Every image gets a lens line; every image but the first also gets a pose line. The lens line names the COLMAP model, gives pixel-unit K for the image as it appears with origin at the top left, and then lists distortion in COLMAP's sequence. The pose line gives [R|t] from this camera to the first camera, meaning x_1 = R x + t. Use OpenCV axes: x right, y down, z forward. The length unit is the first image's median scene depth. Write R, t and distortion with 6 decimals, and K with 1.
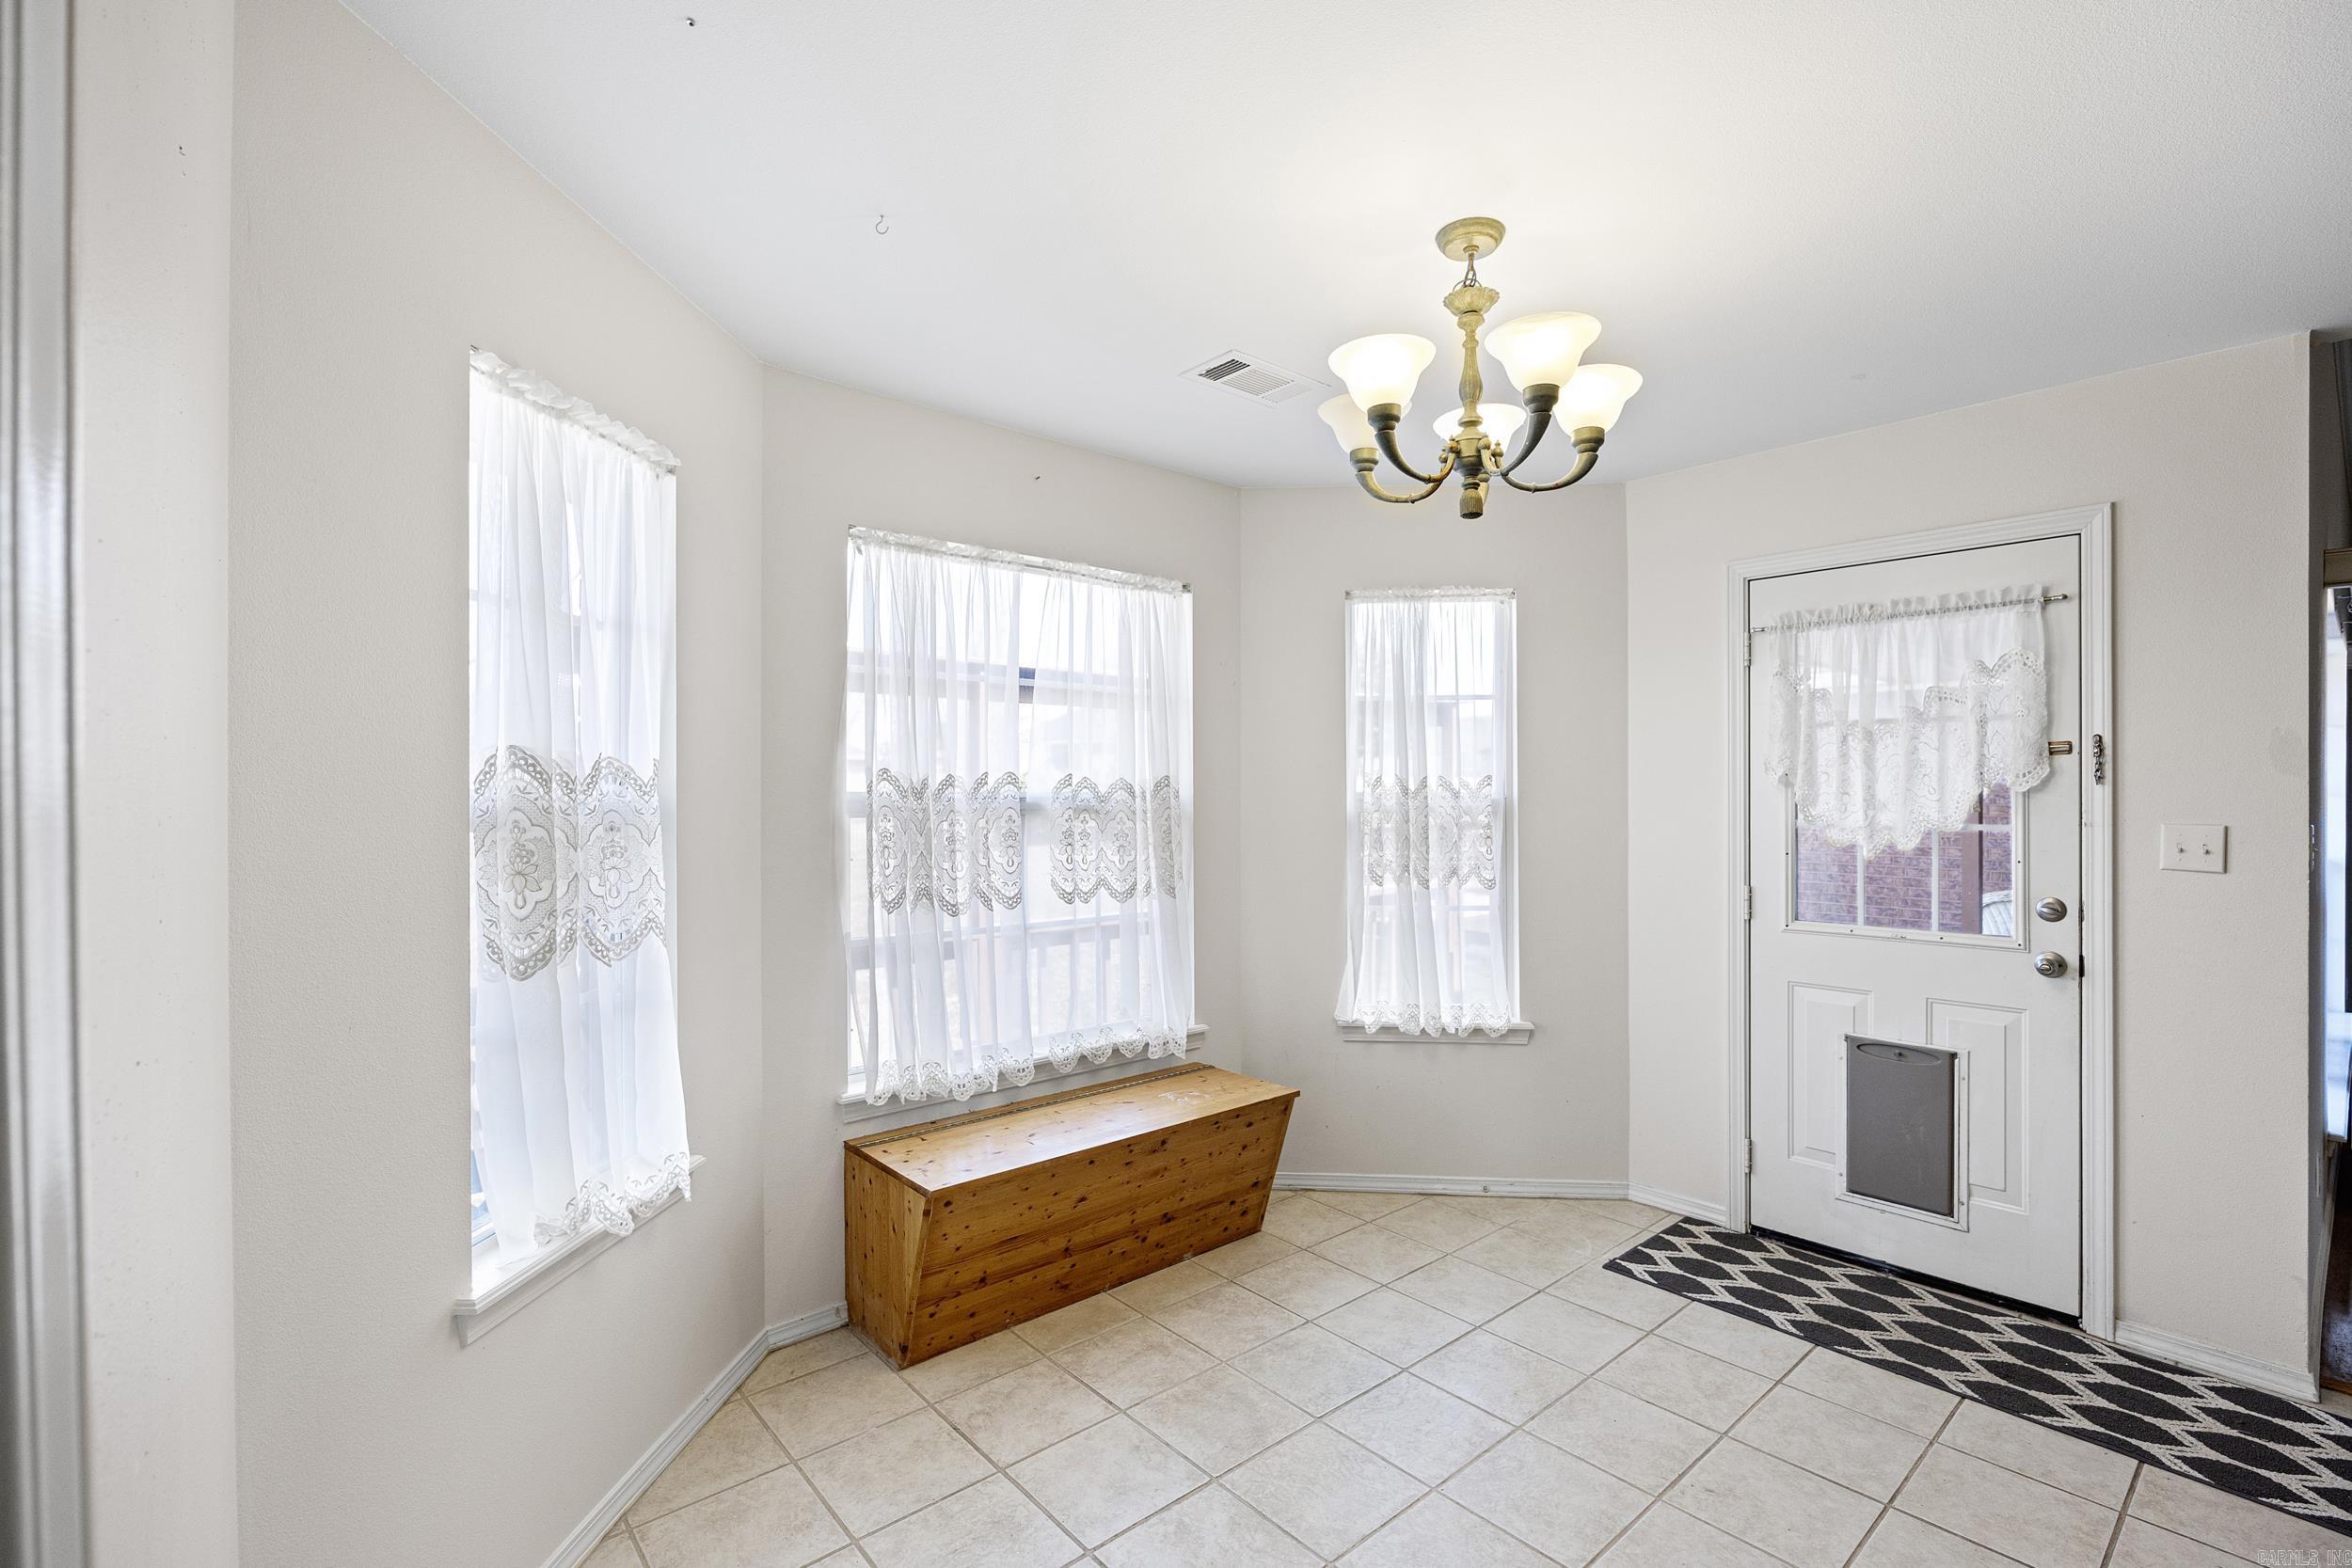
lens RADIAL K [[1036.1, 0, 1181.7], [0, 1036.1, 792.5], [0, 0, 1]] dist [-0.003660, -0.000714]
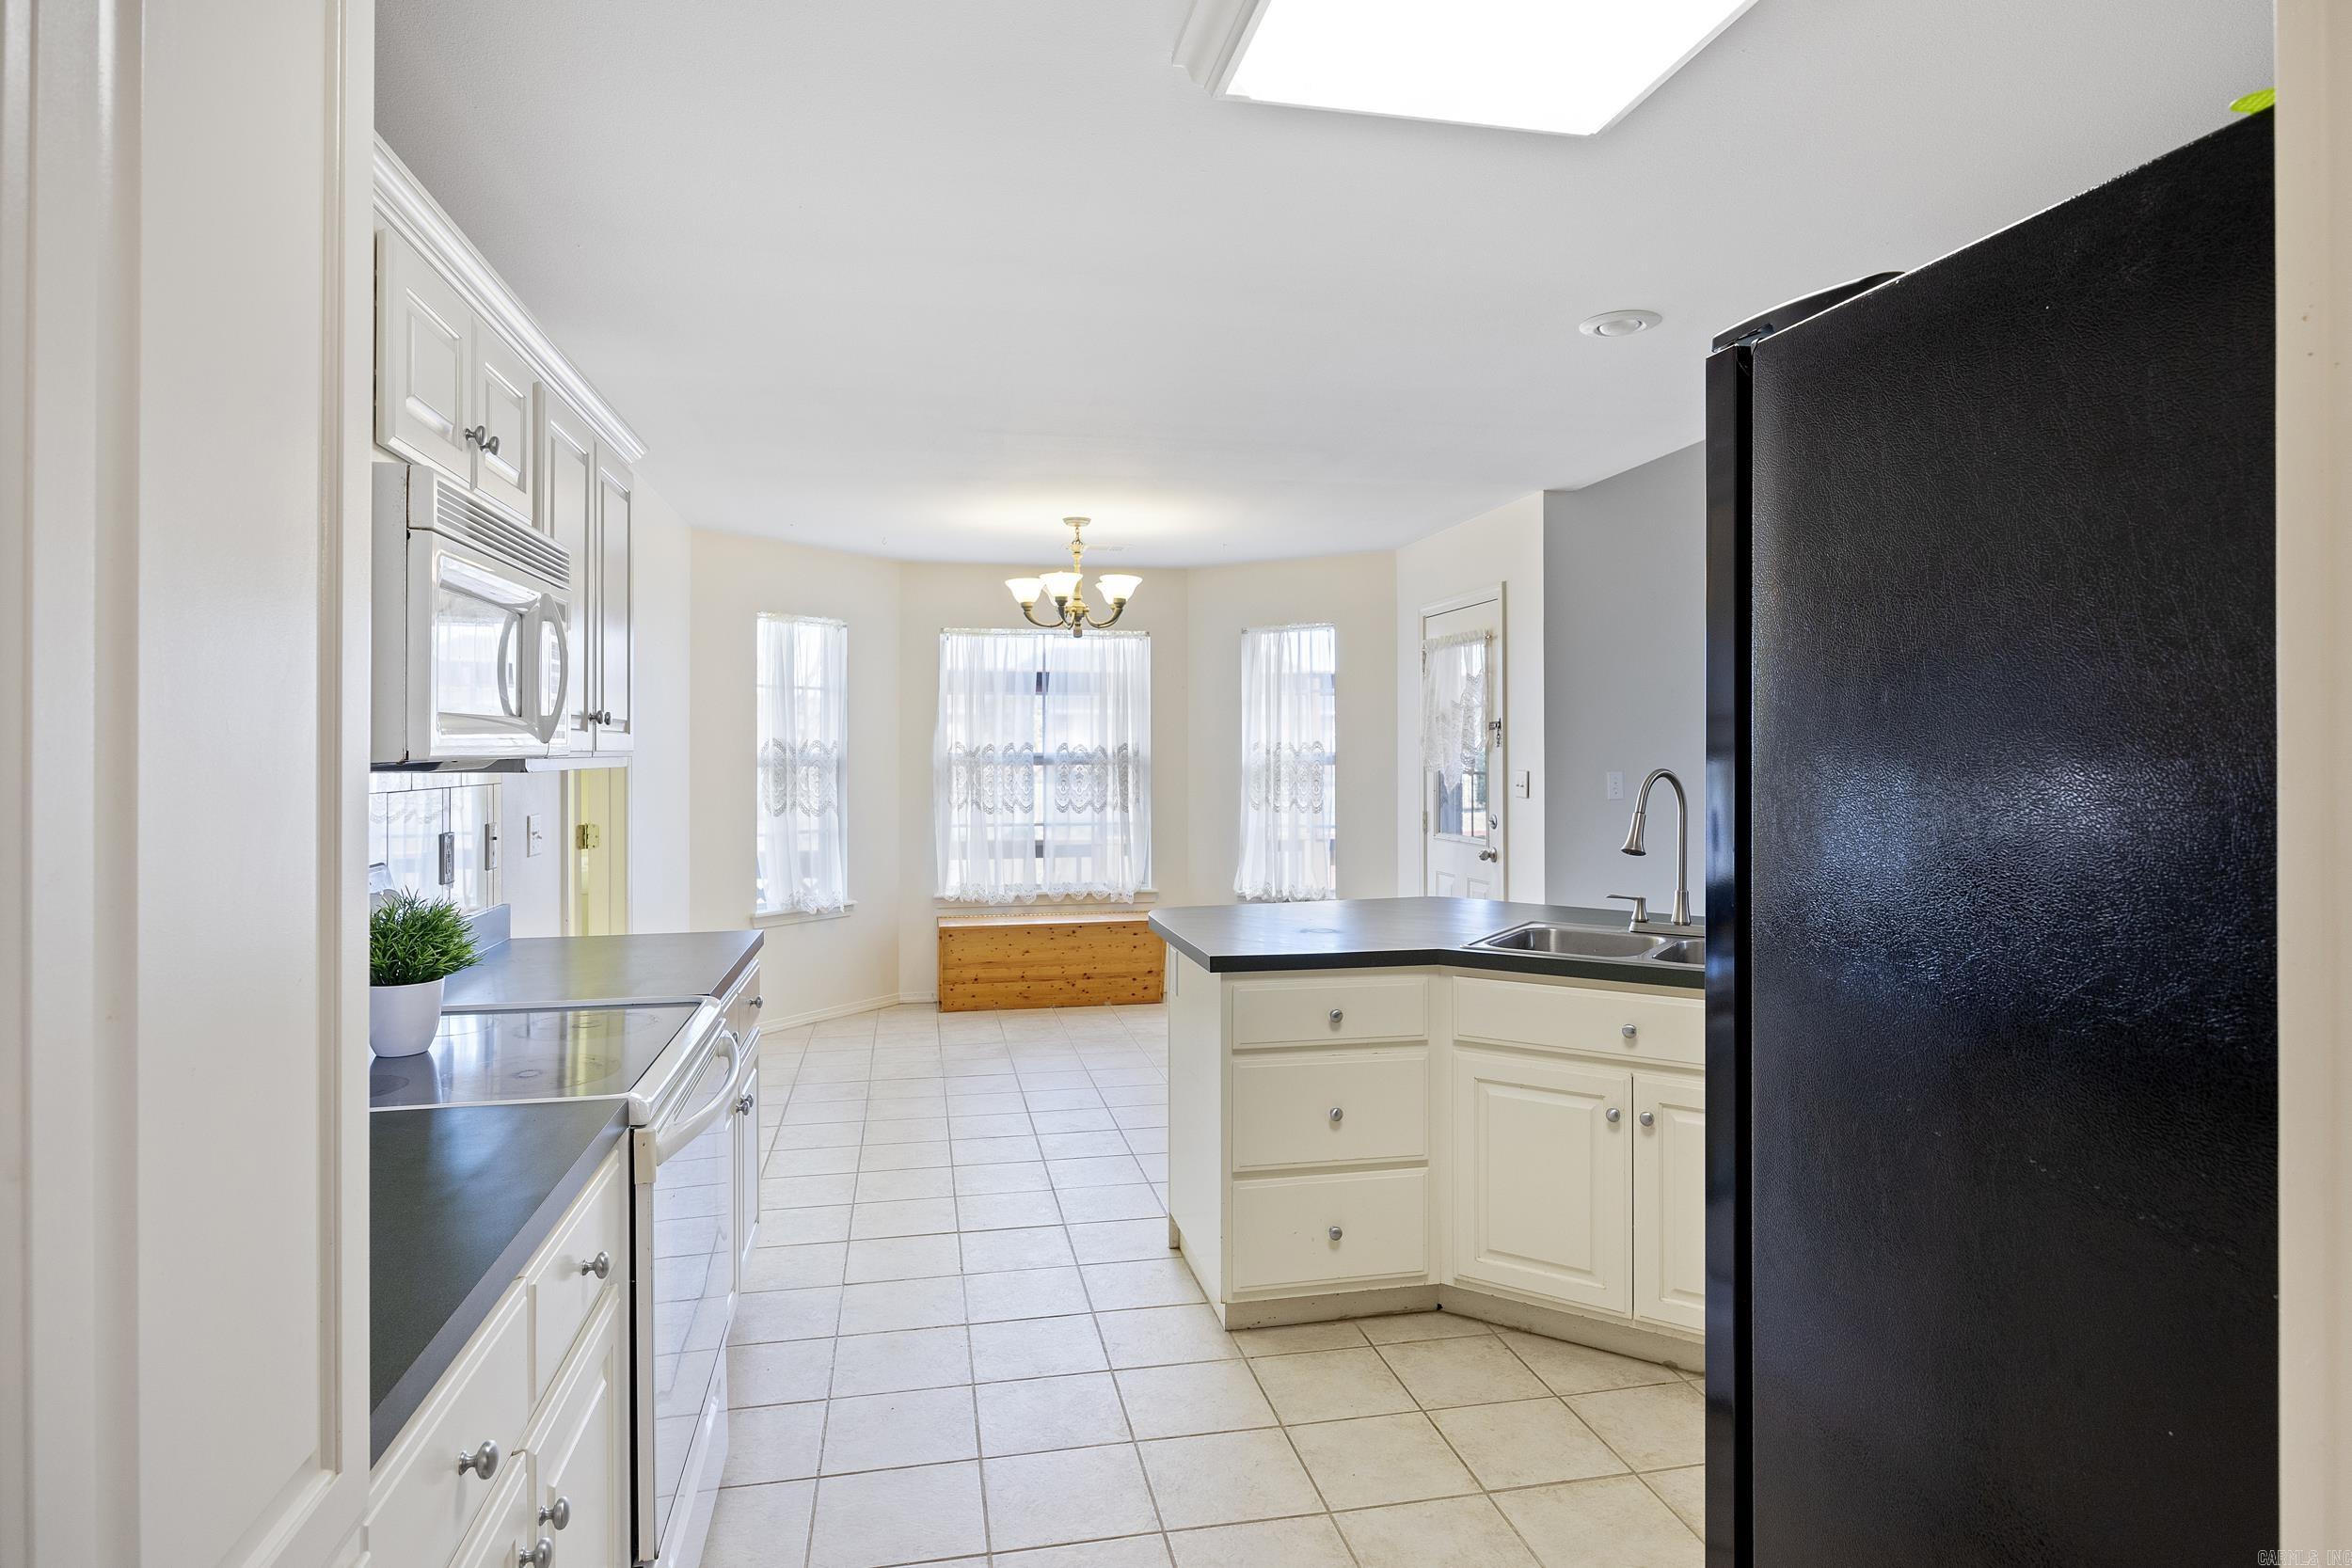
lens RADIAL K [[1307.5, 0, 1164.9], [0, 1307.5, 734.2], [0, 0, 1]] dist [0.000178, -0.000030]
pose [[0.866386, -0.008779, -0.499298, 1.343524], [0.002927, 0.999918, -0.012502, -0.003617], [0.499366, 0.009370, 0.866340, -1.036828]]
